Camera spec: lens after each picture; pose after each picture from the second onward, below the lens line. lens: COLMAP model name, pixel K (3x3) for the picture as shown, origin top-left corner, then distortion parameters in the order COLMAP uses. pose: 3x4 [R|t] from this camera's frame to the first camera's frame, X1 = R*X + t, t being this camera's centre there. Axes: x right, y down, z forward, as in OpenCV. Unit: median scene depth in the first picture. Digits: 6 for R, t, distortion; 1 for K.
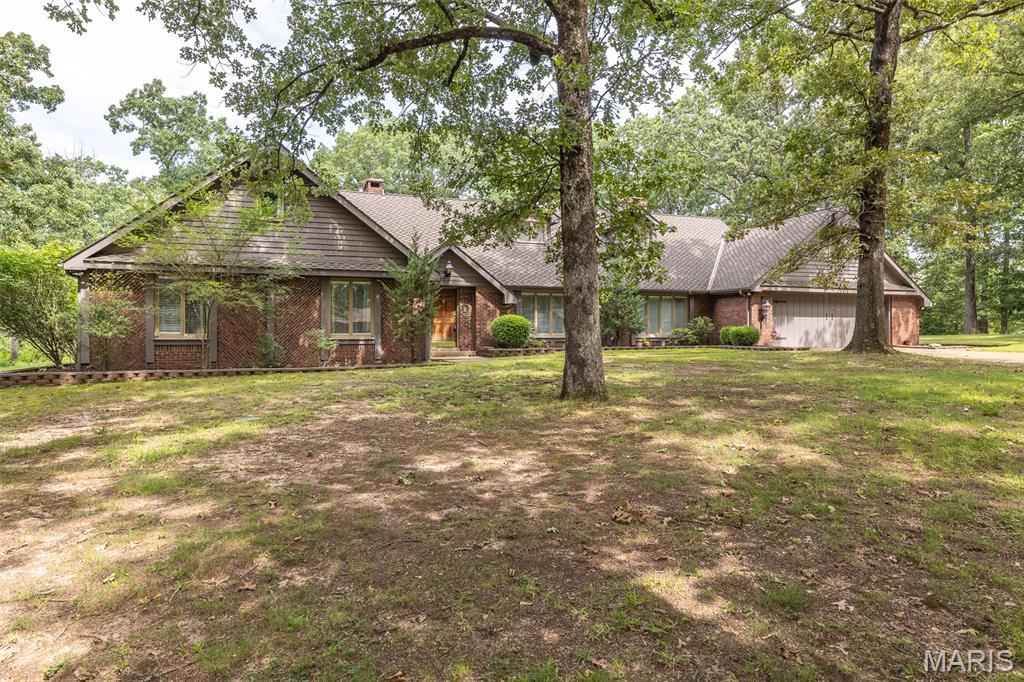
lens RADIAL K [[617.9, 0, 506.4], [0, 617.9, 345.7], [0, 0, 1]] dist [-0.006904, -0.001955]
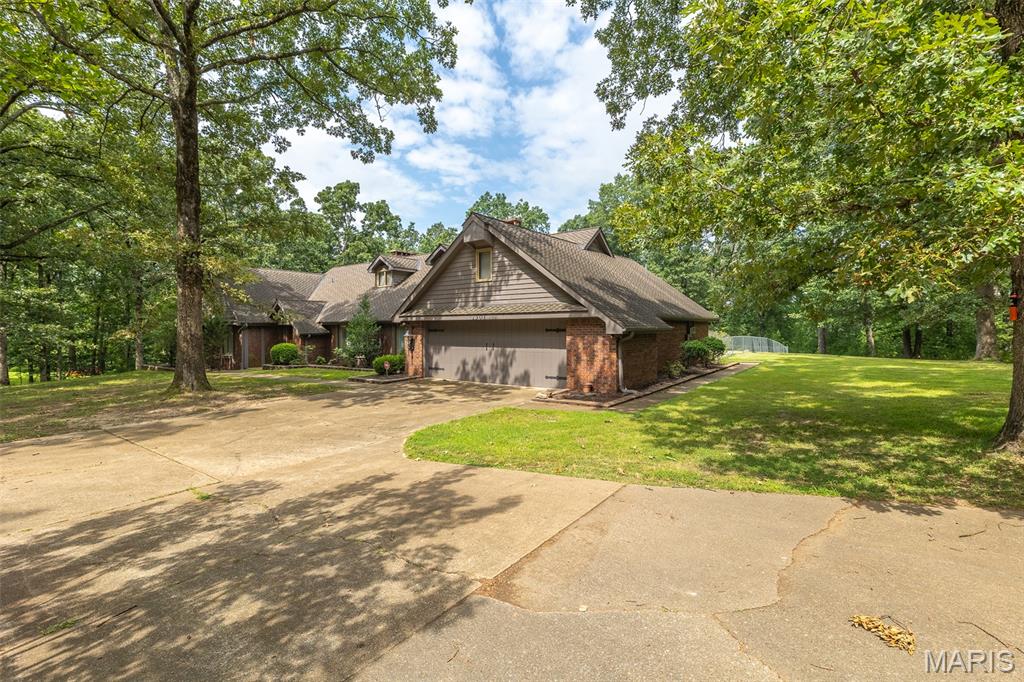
lens RADIAL K [[449.5, 0, 515.4], [0, 449.5, 334.3], [0, 0, 1]] dist [0.000508, -0.000103]
pose [[0.562305, 0.008514, -0.826886, 1.263128], [-0.005842, 0.999963, 0.006323, -0.081355], [0.826909, 0.001275, 0.562334, 0.818894]]
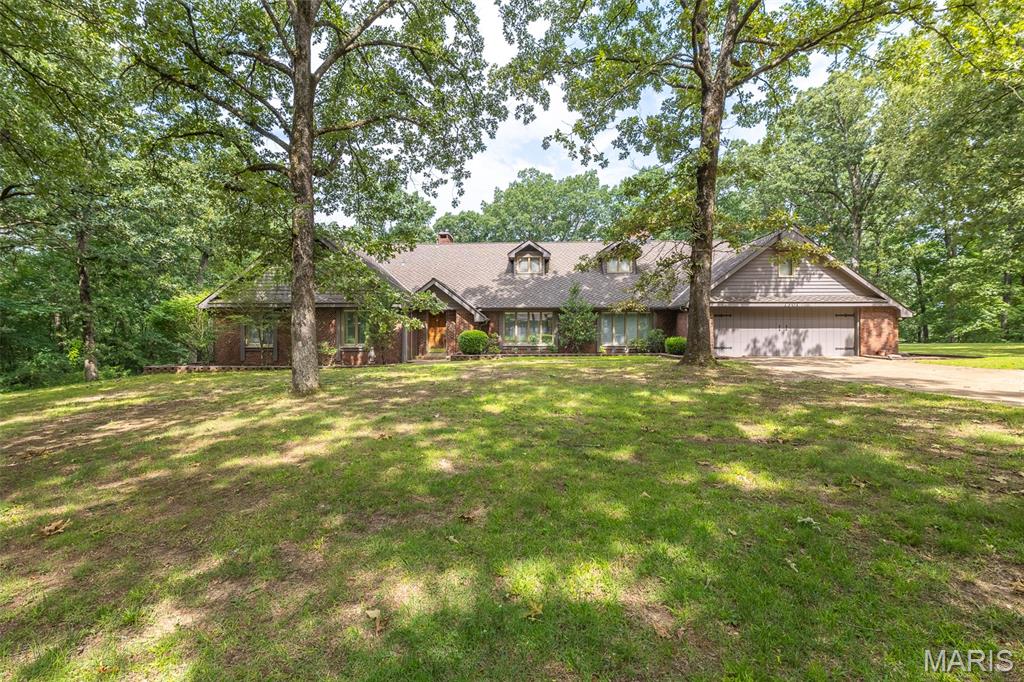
lens RADIAL K [[483.8, 0, 510.1], [0, 483.8, 339.1], [0, 0, 1]] dist [0.000534, -0.000746]
pose [[0.924389, 0.003989, -0.381430, 0.486201], [-0.005824, 0.999976, -0.003657, -0.025026], [0.381407, 0.005602, 0.924390, 0.026548]]
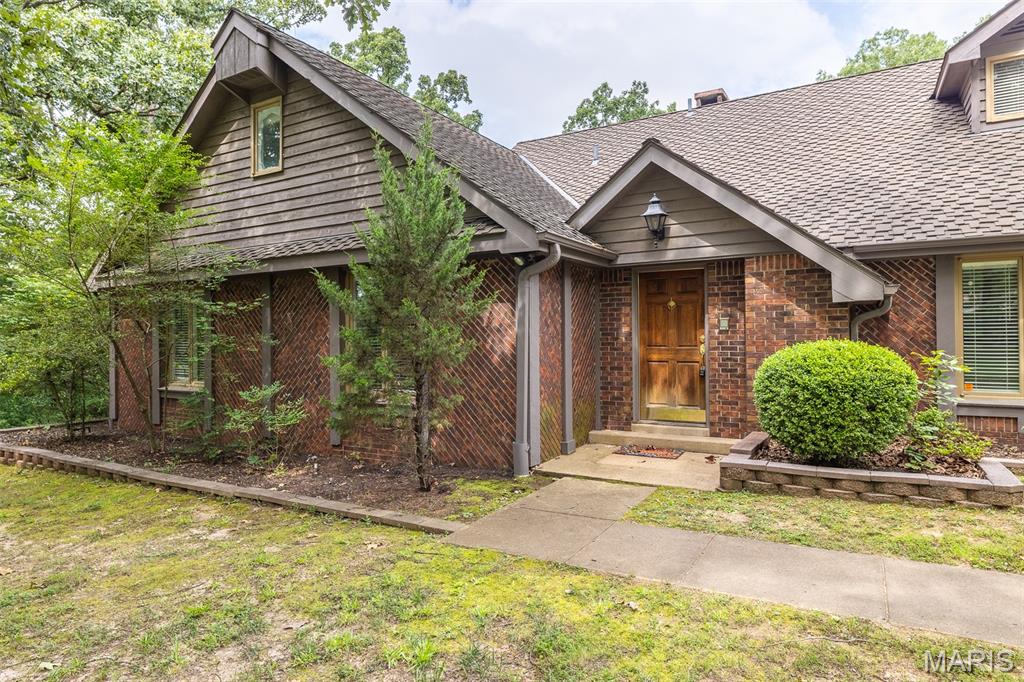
lens RADIAL K [[592.7, 0, 517.1], [0, 592.7, 335.3], [0, 0, 1]] dist [-0.003728, -0.001487]
pose [[0.642712, -0.009811, -0.766045, 0.123058], [-0.003751, 0.999866, -0.015953, -0.046330], [0.766099, 0.013127, 0.642589, 0.689002]]
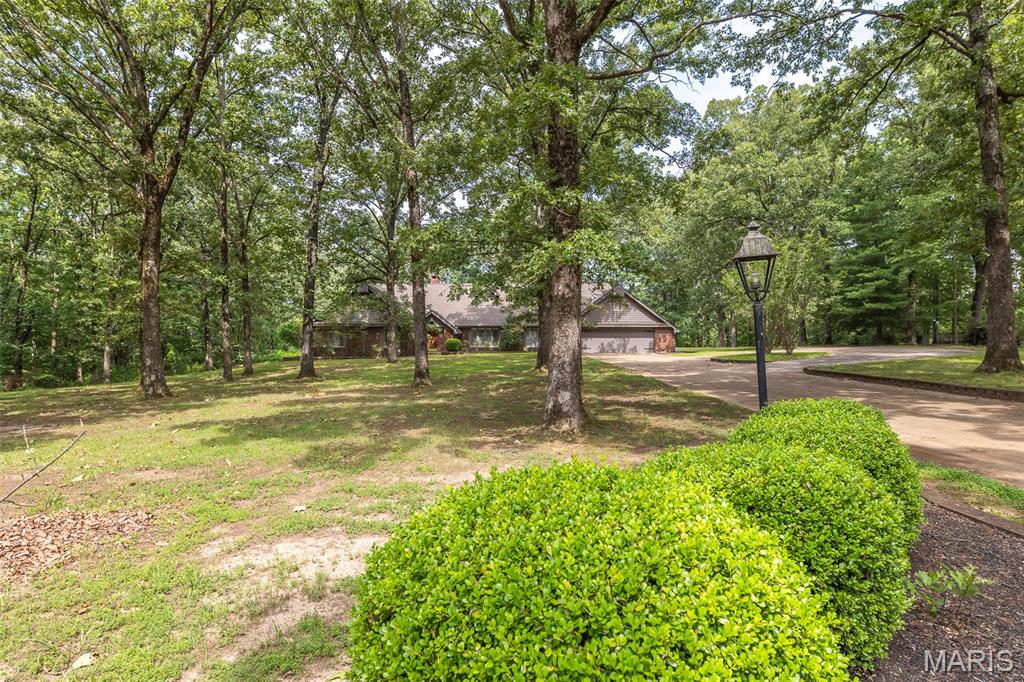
lens RADIAL K [[568.7, 0, 509.5], [0, 568.7, 347.5], [0, 0, 1]] dist [0.001649, -0.001286]
pose [[0.934351, 0.007100, -0.356283, 1.042986], [-0.007317, 0.999973, 0.000738, -0.014227], [0.356279, 0.001918, 0.934378, -1.099103]]
